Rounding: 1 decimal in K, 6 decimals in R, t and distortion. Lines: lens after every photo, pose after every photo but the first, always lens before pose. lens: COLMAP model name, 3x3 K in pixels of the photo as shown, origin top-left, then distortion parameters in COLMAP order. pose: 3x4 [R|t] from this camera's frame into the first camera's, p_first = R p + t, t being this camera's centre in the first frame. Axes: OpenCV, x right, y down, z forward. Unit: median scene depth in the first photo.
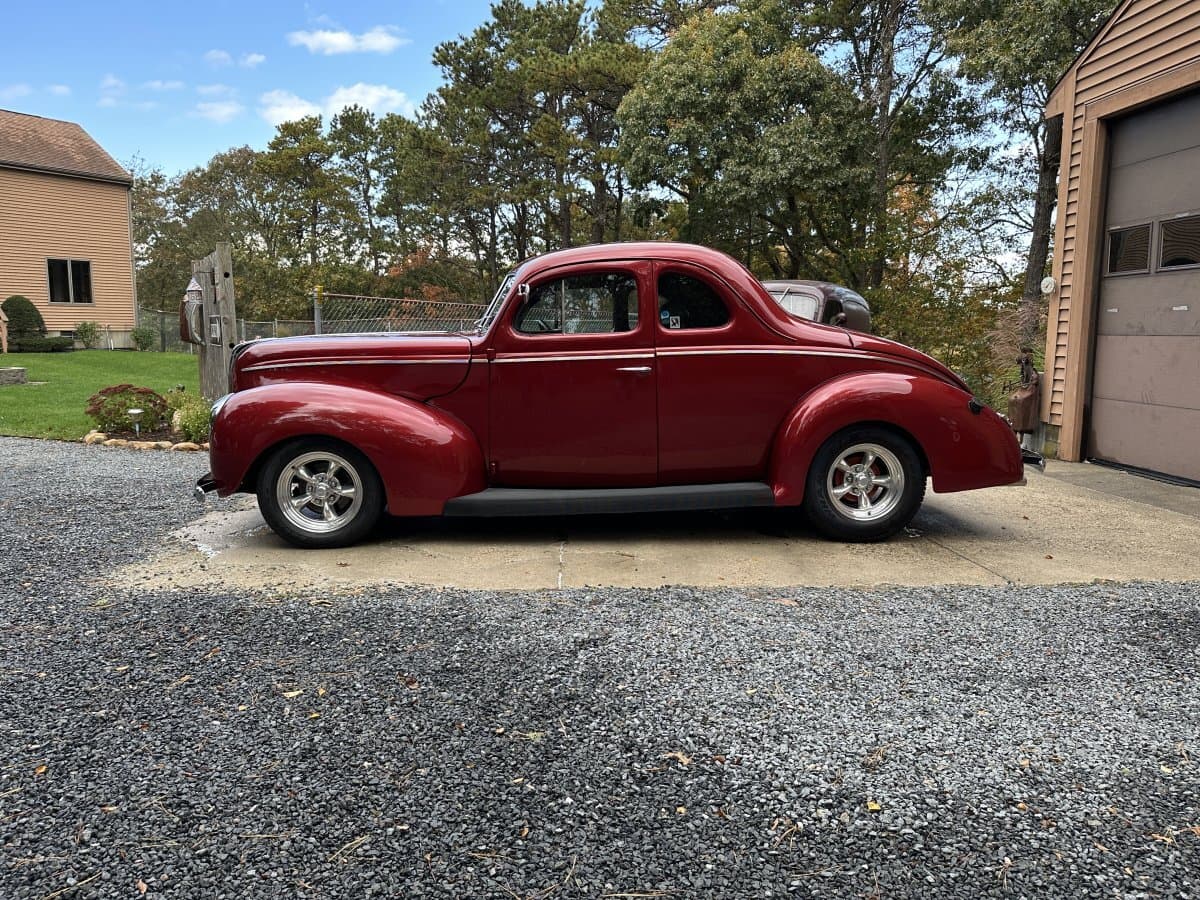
lens RADIAL K [[881.3, 0, 604.0], [0, 881.3, 449.9], [0, 0, 1]] dist [-0.003985, -0.002576]
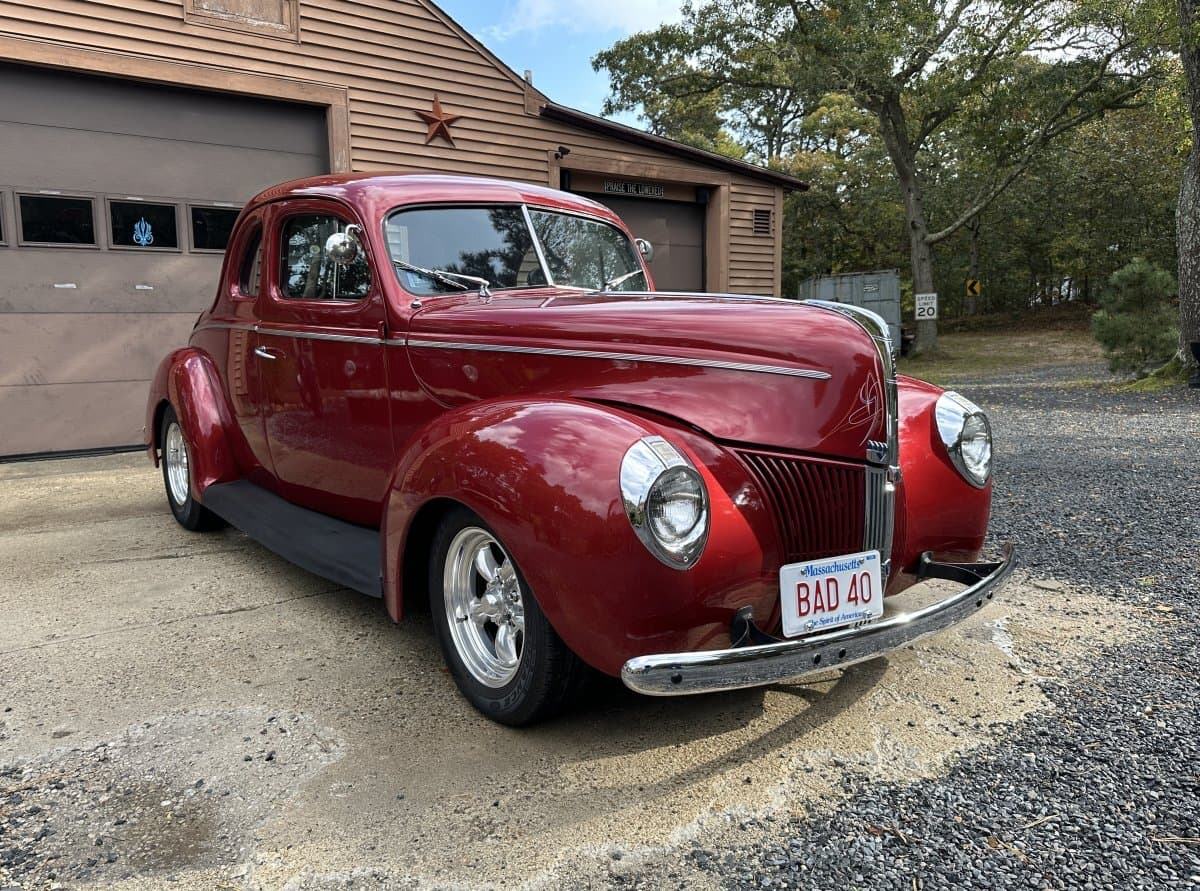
lens RADIAL K [[894.5, 0, 559.5], [0, 894.5, 438.4], [0, 0, 1]] dist [0.004792, -0.009871]
pose [[-0.538445, -0.087481, 0.838107, -0.514130], [0.129324, 0.974235, 0.184775, -0.102703], [-0.832678, 0.207878, -0.513259, 1.054935]]
